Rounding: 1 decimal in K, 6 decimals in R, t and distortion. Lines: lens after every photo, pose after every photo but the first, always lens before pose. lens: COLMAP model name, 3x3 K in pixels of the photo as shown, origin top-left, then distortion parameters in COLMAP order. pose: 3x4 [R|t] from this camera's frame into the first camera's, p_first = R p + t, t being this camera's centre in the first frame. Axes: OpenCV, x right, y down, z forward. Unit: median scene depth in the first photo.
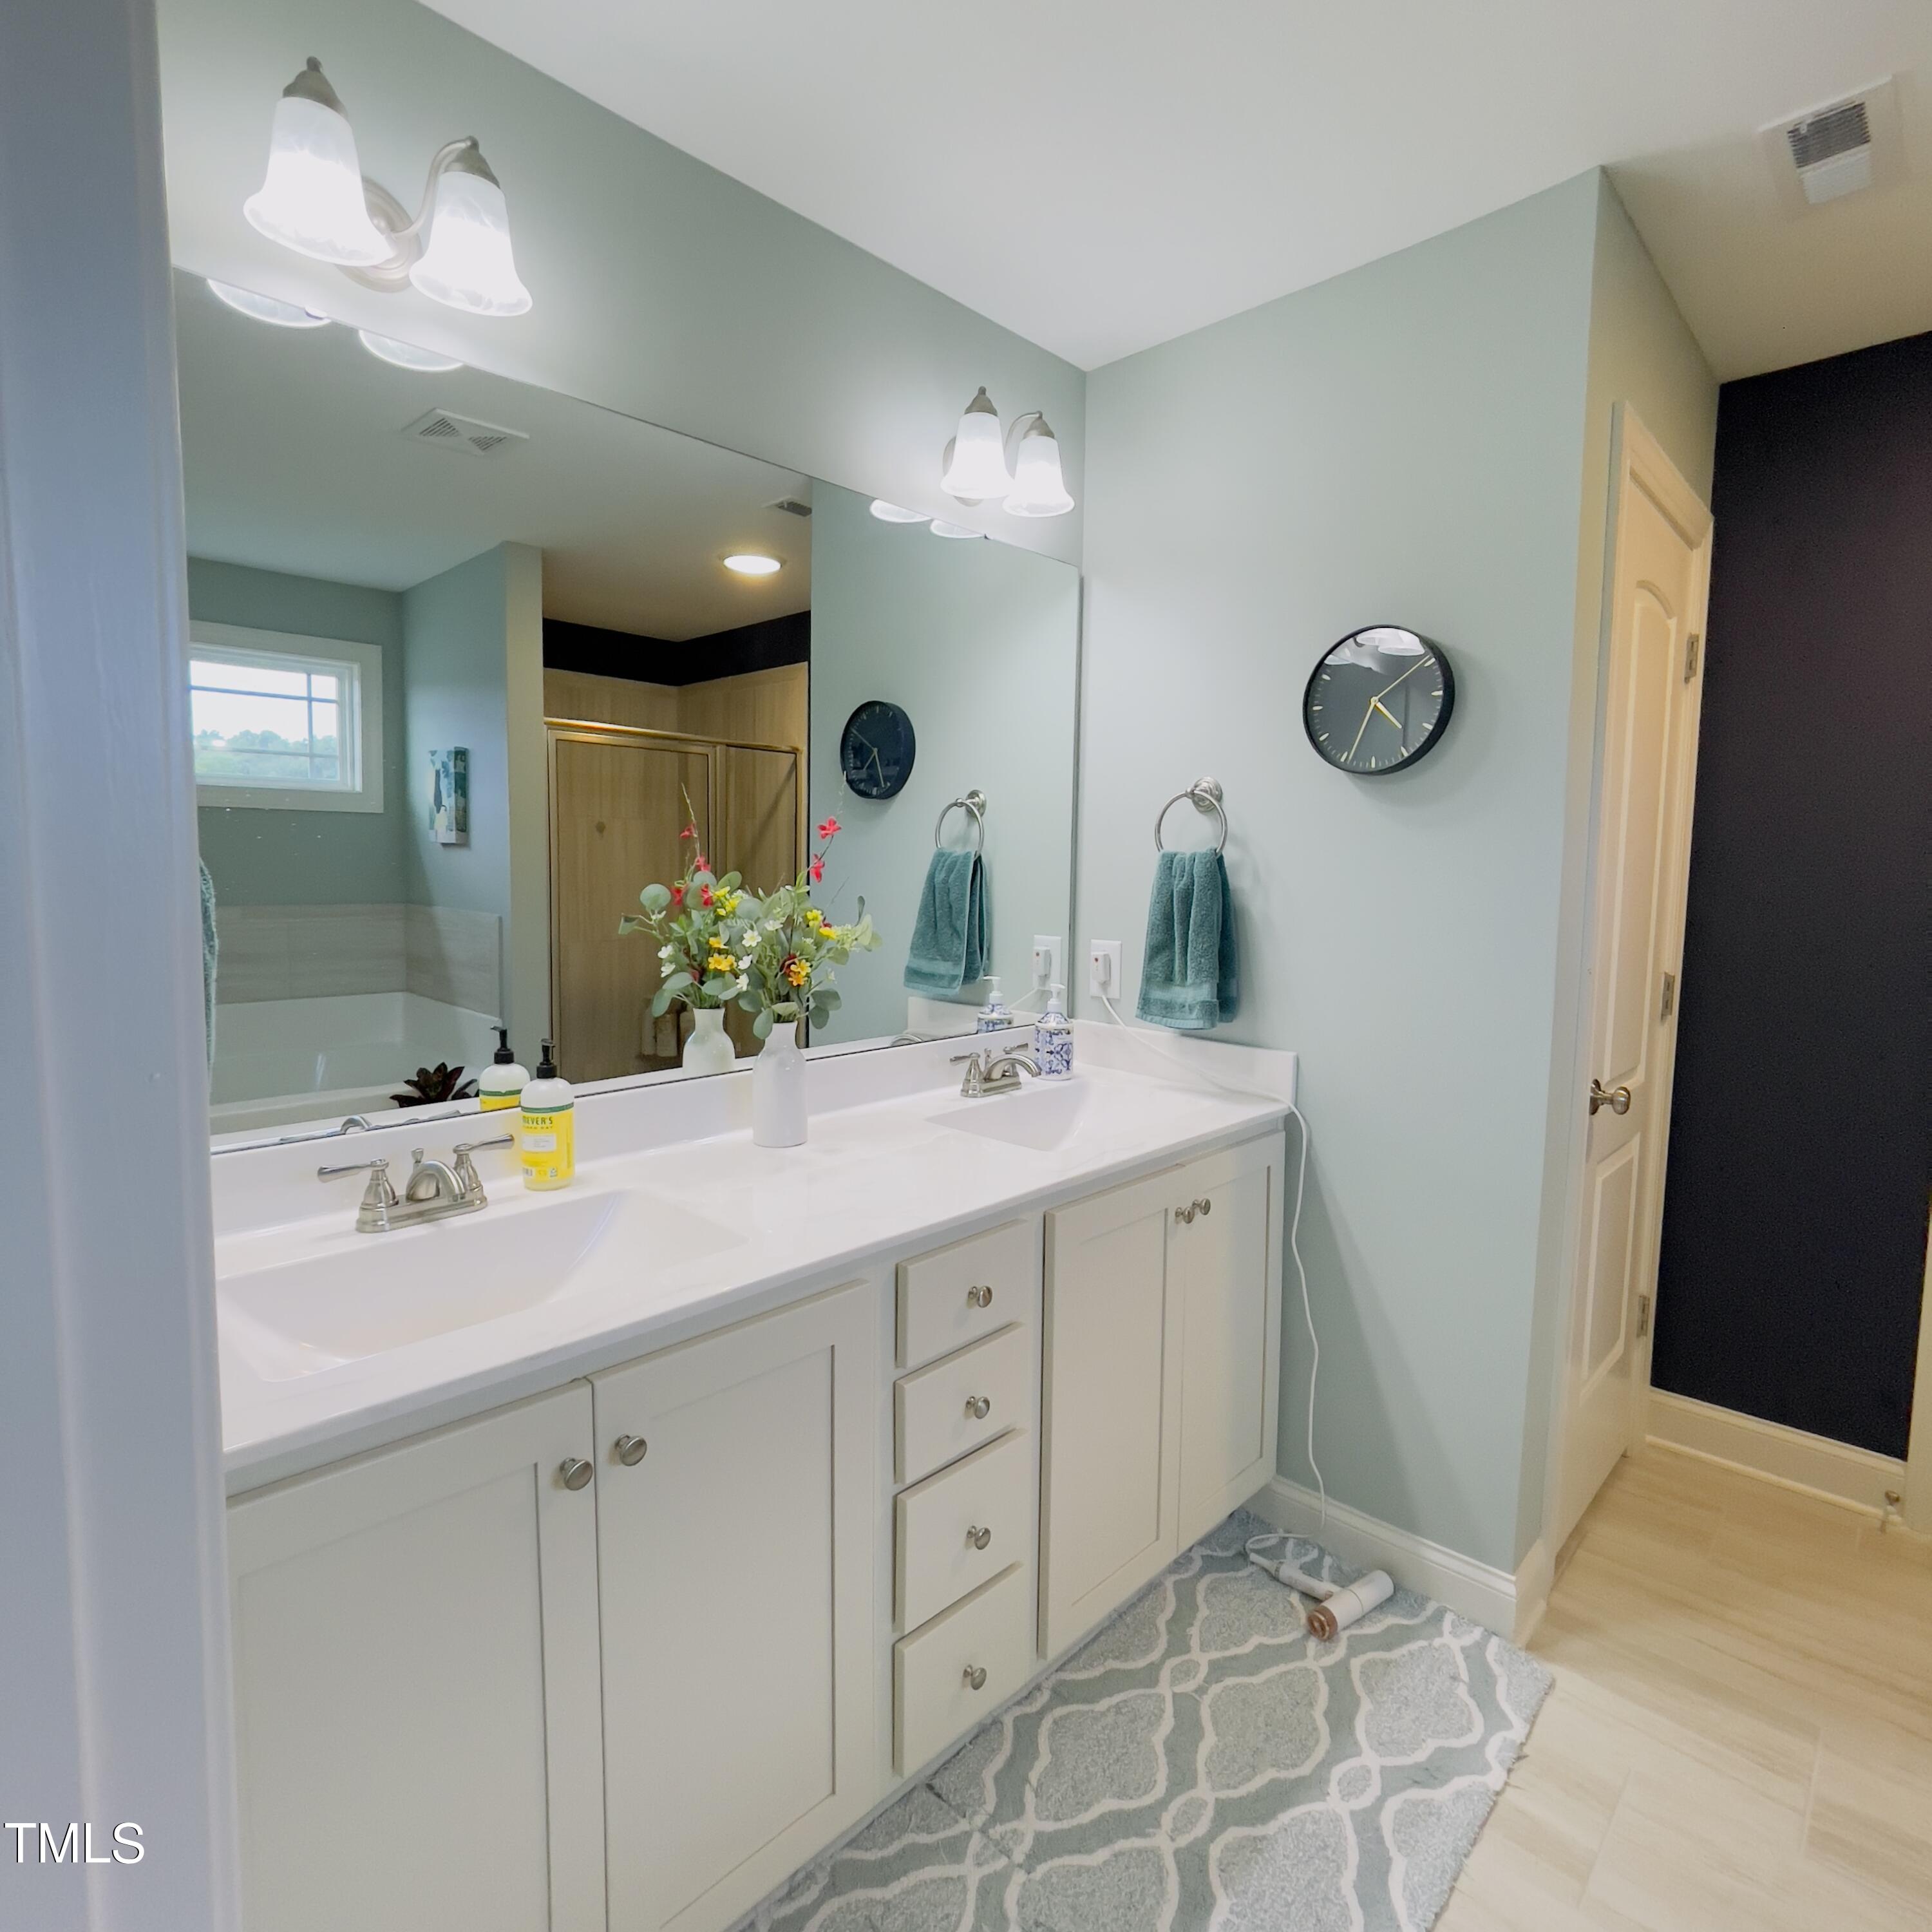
lens RADIAL K [[1056.5, 0, 971.5], [0, 1056.5, 935.0], [0, 0, 1]] dist [-0.021665, 0.003447]
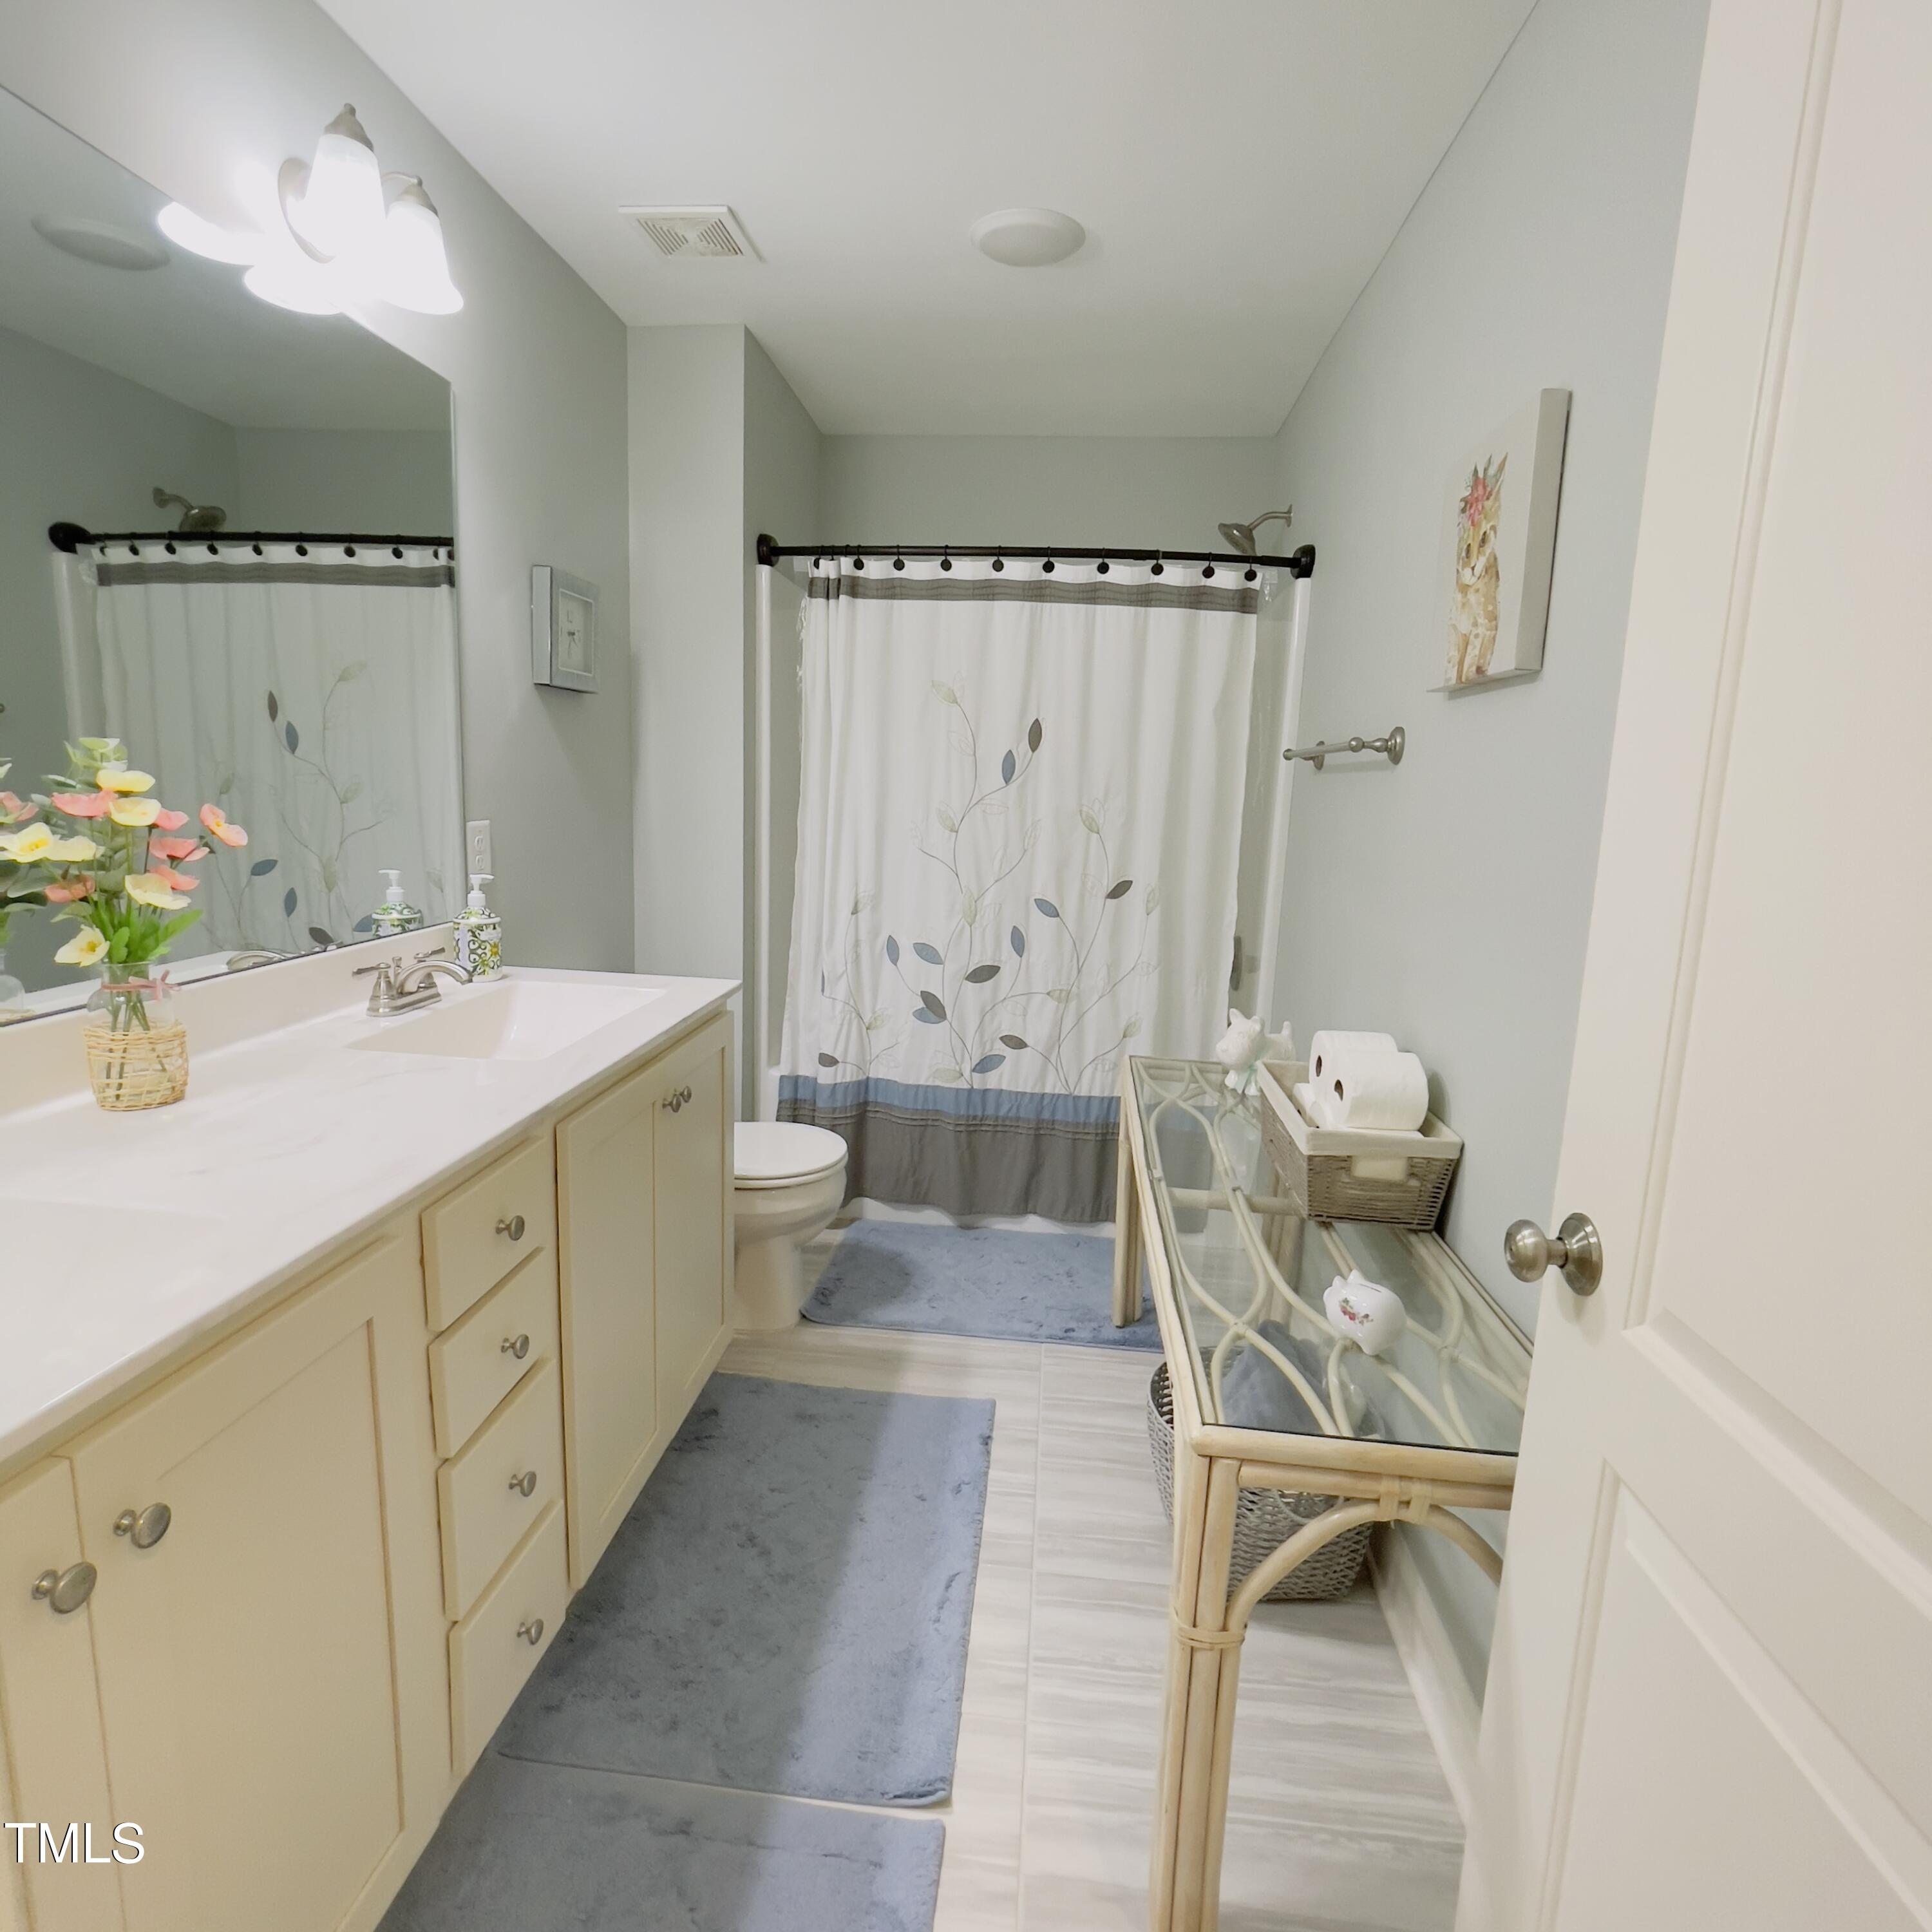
lens RADIAL K [[1056.5, 0, 973.9], [0, 1056.5, 951.6], [0, 0, 1]] dist [-0.021665, 0.003447]
pose [[0.781521, -0.079236, 0.618827, -0.201030], [0.013840, 0.993860, 0.109778, 0.026295], [-0.623725, -0.077230, 0.777819, 0.097734]]
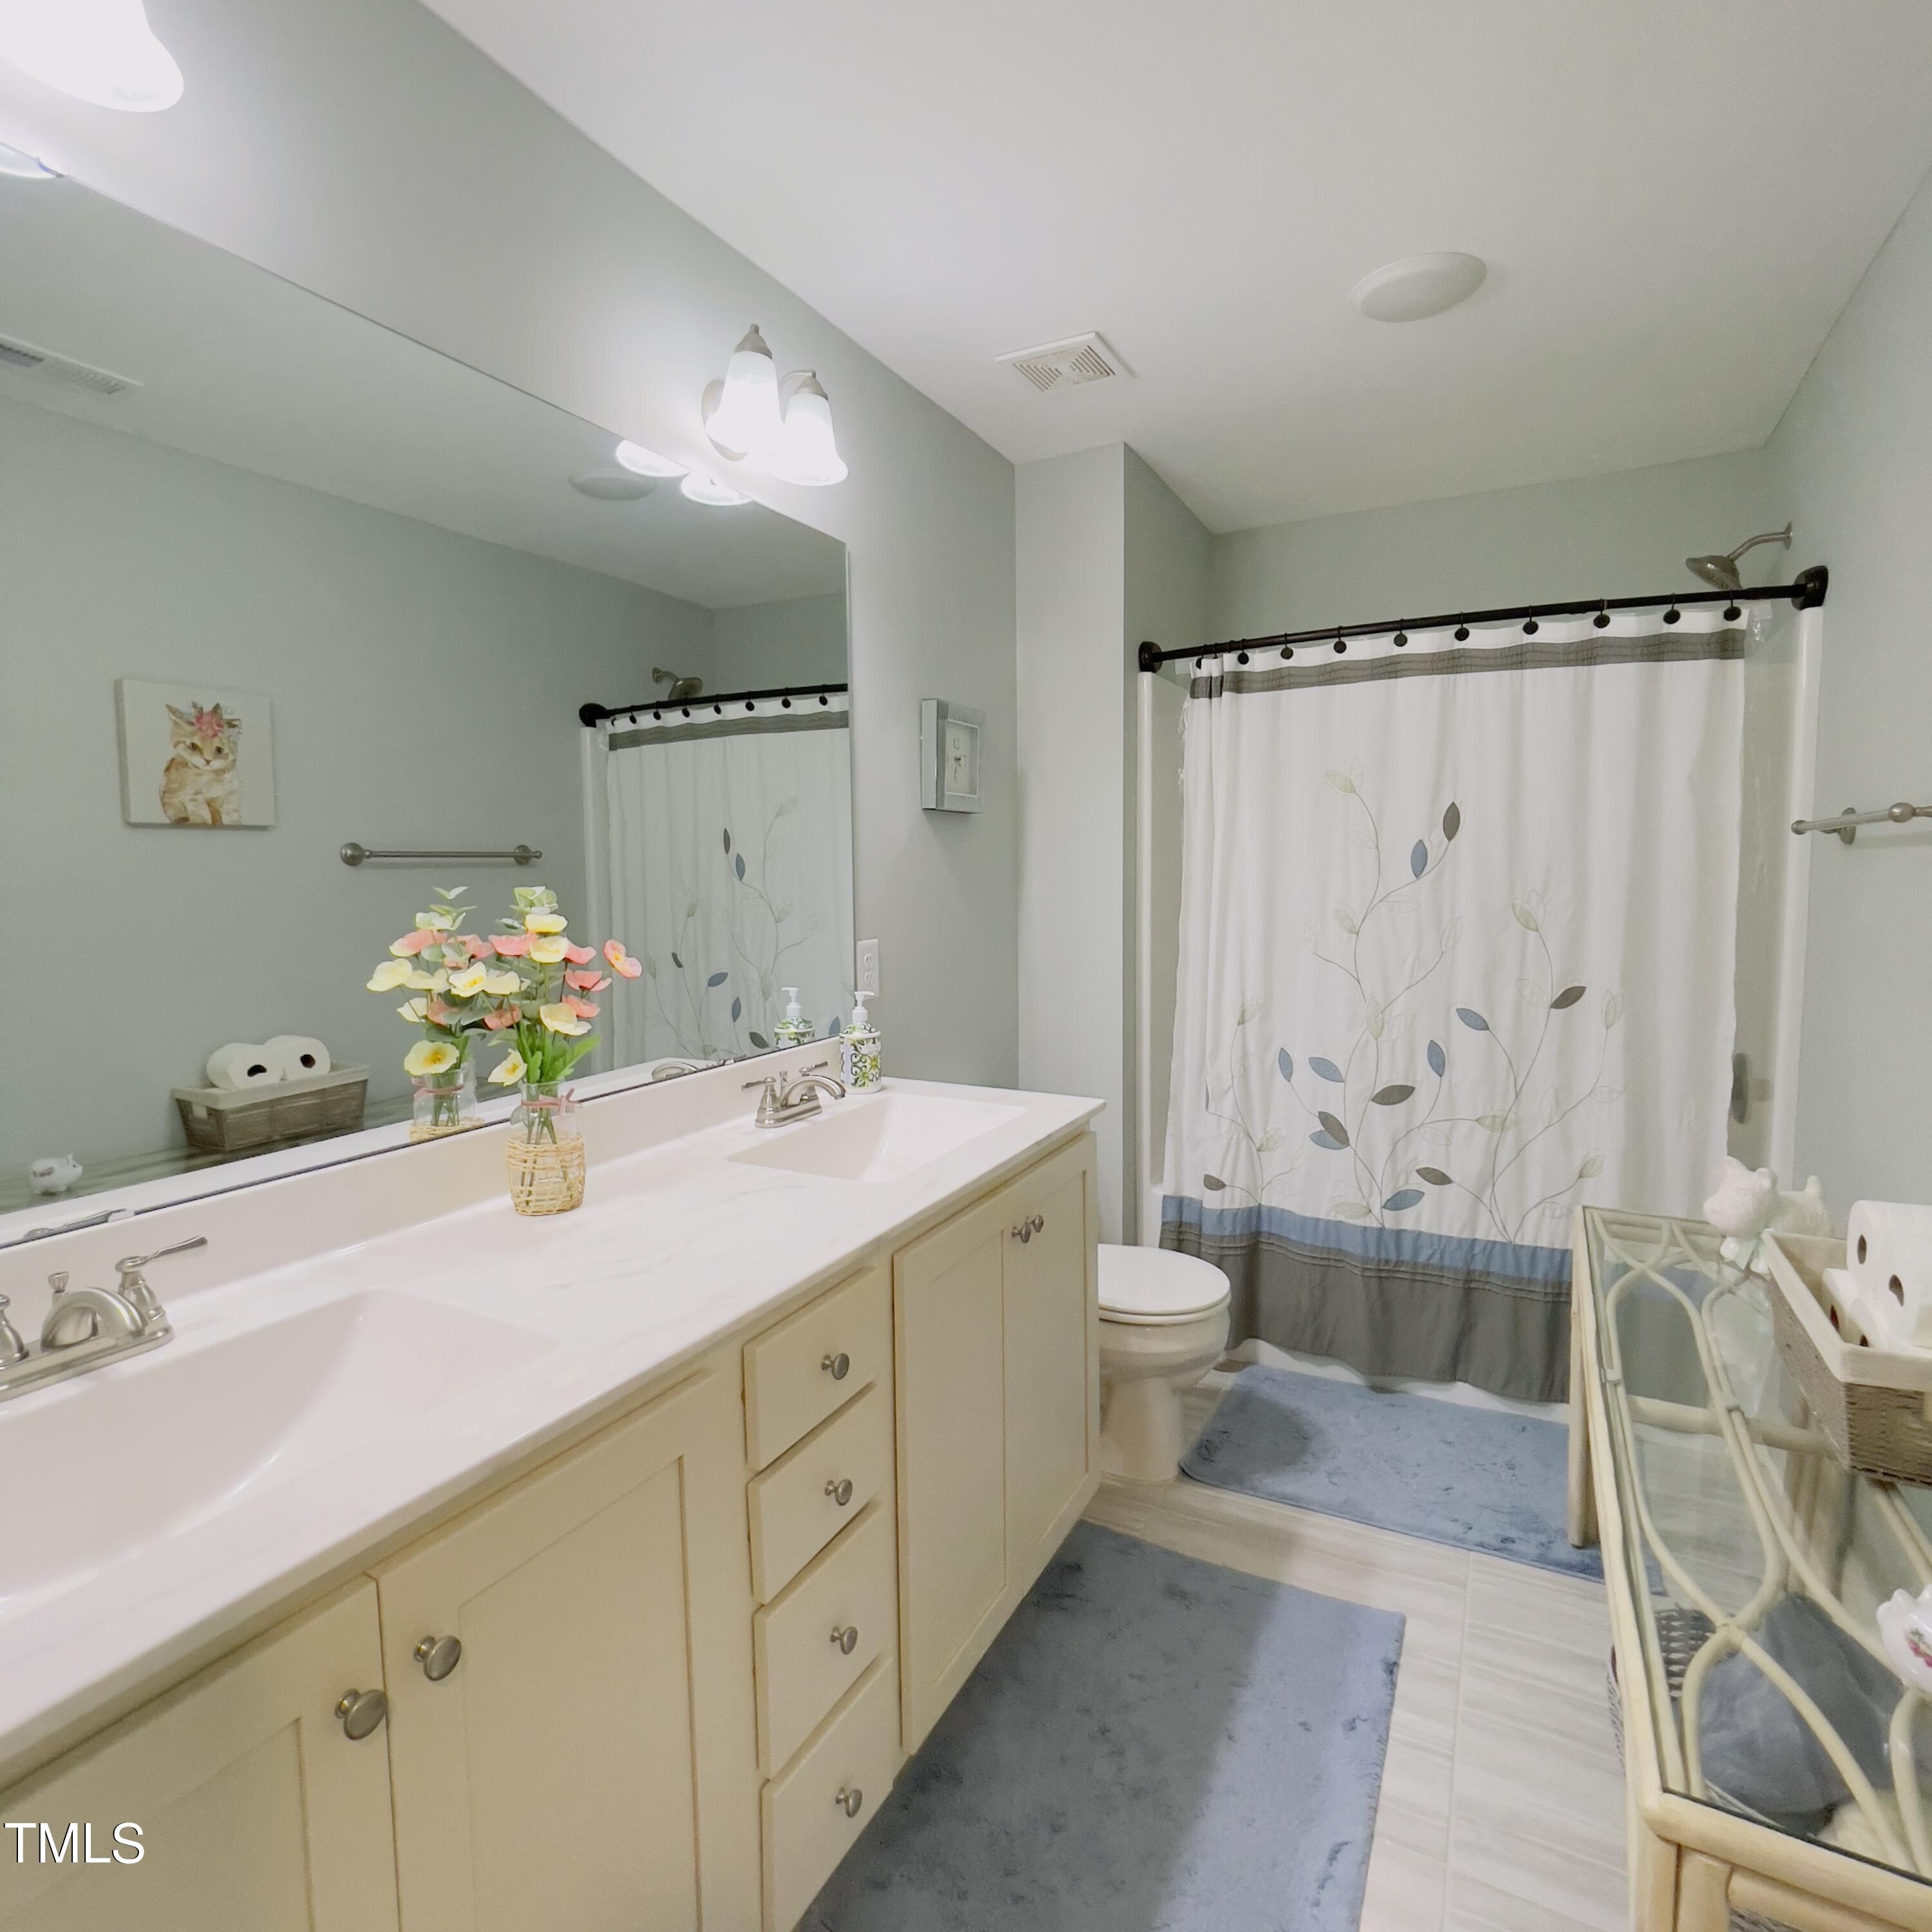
lens RADIAL K [[1056.5, 0, 963.8], [0, 1056.5, 949.8], [0, 0, 1]] dist [-0.021665, 0.003447]
pose [[0.962384, -0.039621, 0.268788, -0.103606], [0.039284, 0.999206, 0.006635, 0.007273], [-0.268838, 0.004174, 0.963176, 0.142297]]
